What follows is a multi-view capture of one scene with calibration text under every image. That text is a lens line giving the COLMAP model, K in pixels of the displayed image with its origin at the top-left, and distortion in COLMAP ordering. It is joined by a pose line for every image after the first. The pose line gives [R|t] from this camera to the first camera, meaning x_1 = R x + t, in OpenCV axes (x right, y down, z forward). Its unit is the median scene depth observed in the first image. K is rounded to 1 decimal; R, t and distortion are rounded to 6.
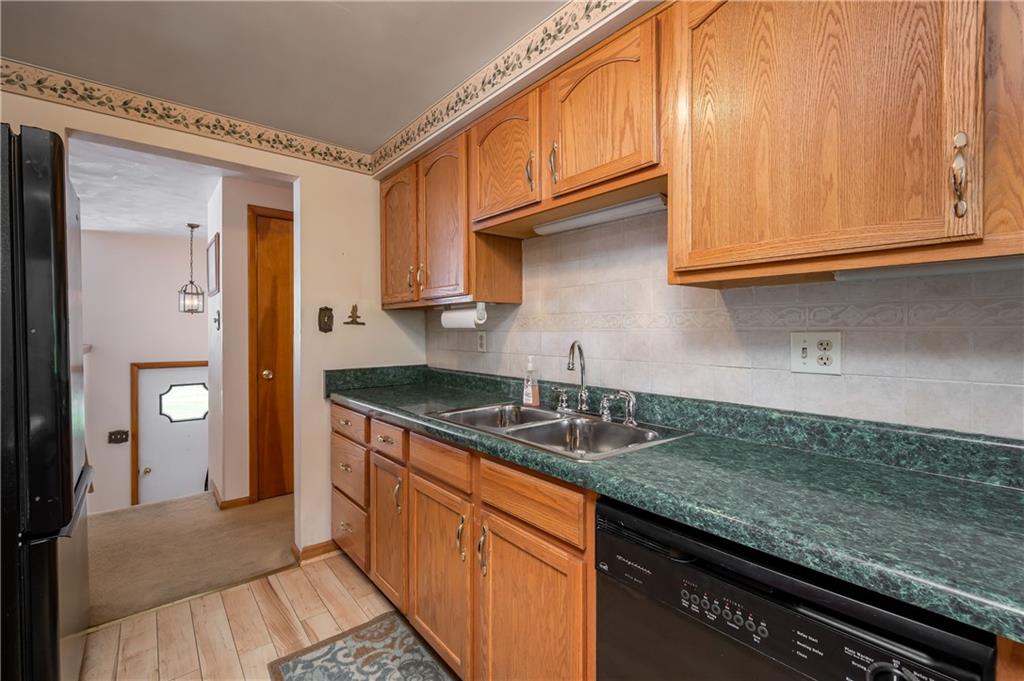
lens RADIAL K [[437.1, 0, 512.0], [0, 437.1, 340.5], [0, 0, 1]] dist [0.000380, -0.000062]
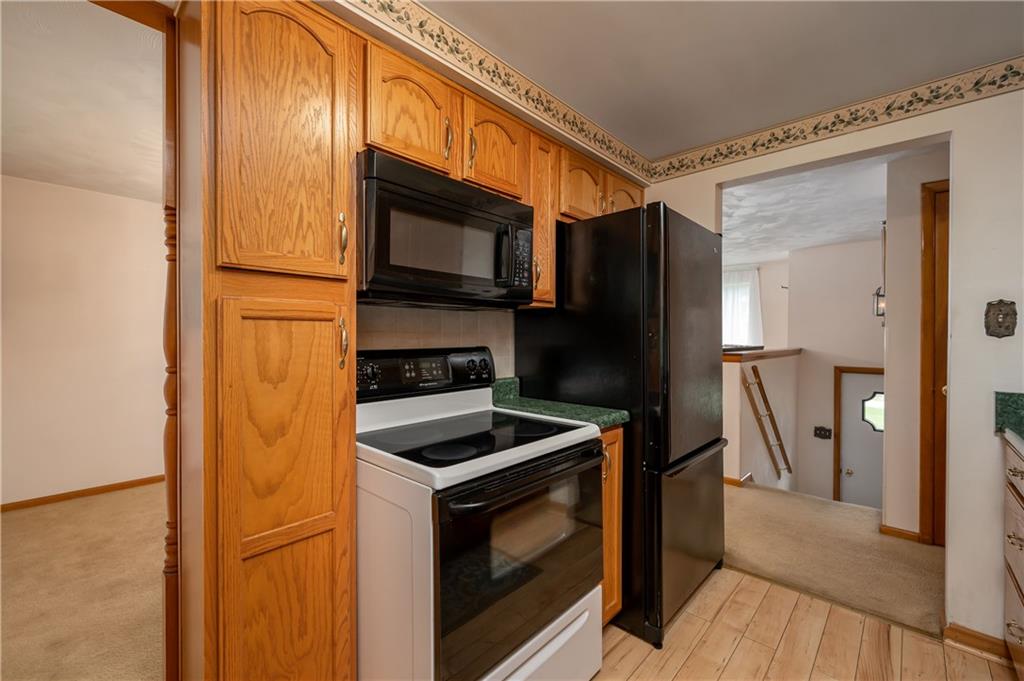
lens RADIAL K [[430.9, 0, 491.5], [0, 430.9, 350.1], [0, 0, 1]] dist [-0.000066, 0.000093]
pose [[0.101485, 0.033375, -0.994277, 0.160915], [-0.024042, 0.999227, 0.031087, -0.000096], [0.994547, 0.020750, 0.102209, 0.122181]]
